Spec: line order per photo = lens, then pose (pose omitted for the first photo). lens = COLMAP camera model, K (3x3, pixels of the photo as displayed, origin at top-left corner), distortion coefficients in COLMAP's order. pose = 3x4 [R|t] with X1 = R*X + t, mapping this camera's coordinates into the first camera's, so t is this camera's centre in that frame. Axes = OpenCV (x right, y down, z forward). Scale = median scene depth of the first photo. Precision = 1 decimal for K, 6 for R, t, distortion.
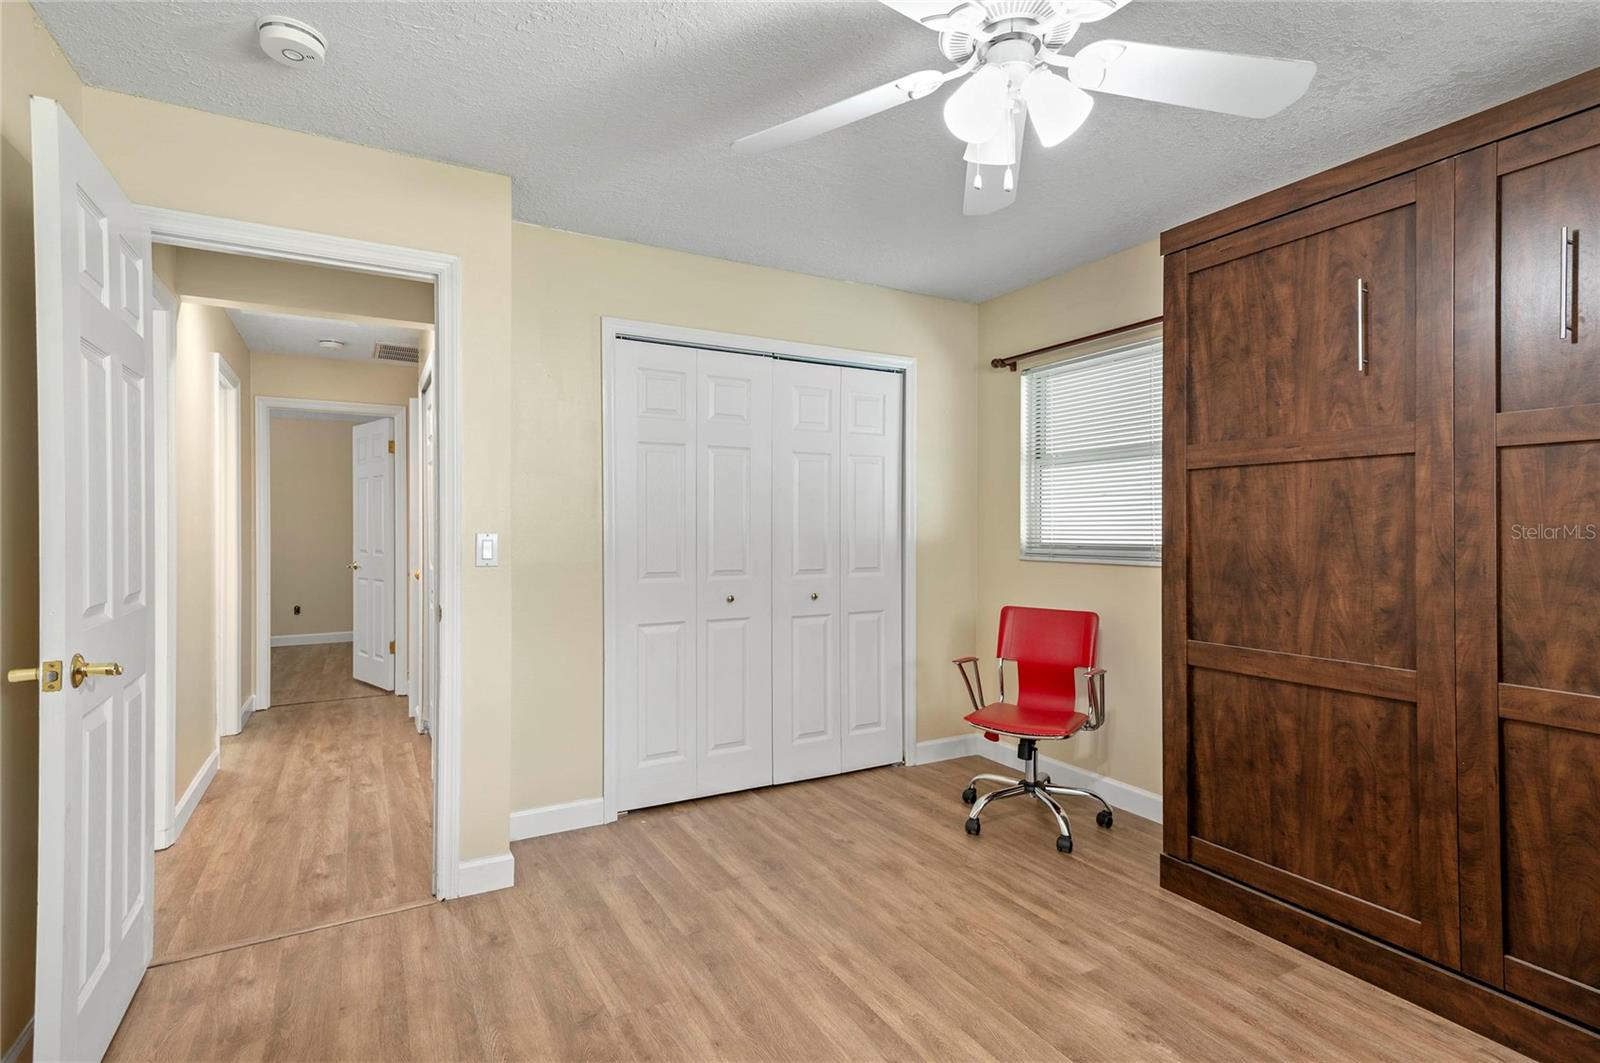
lens RADIAL K [[763.2, 0, 804.3], [0, 763.2, 532.8], [0, 0, 1]] dist [0.022729, -0.004856]
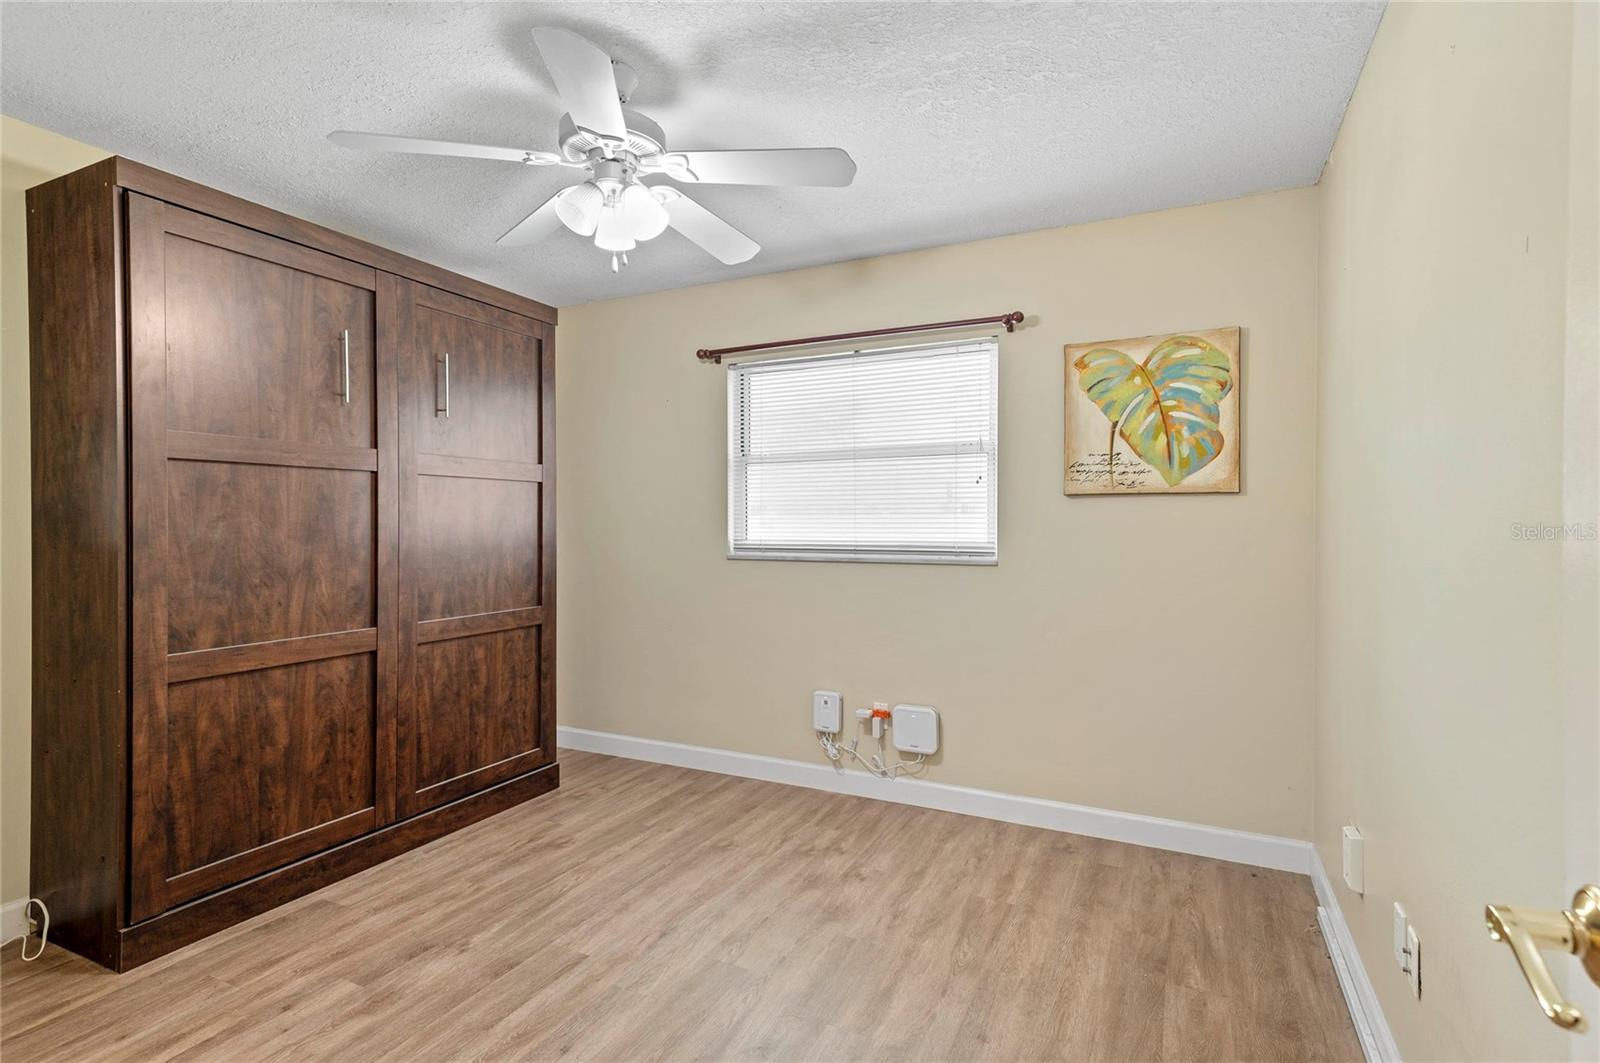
lens RADIAL K [[763.2, 0, 797.3], [0, 763.2, 527.3], [0, 0, 1]] dist [0.022729, -0.004856]
pose [[-0.550910, -0.008126, 0.834525, -0.712237], [0.001345, 0.999943, 0.010624, -0.014710], [-0.834564, 0.006975, -0.550867, 1.020208]]
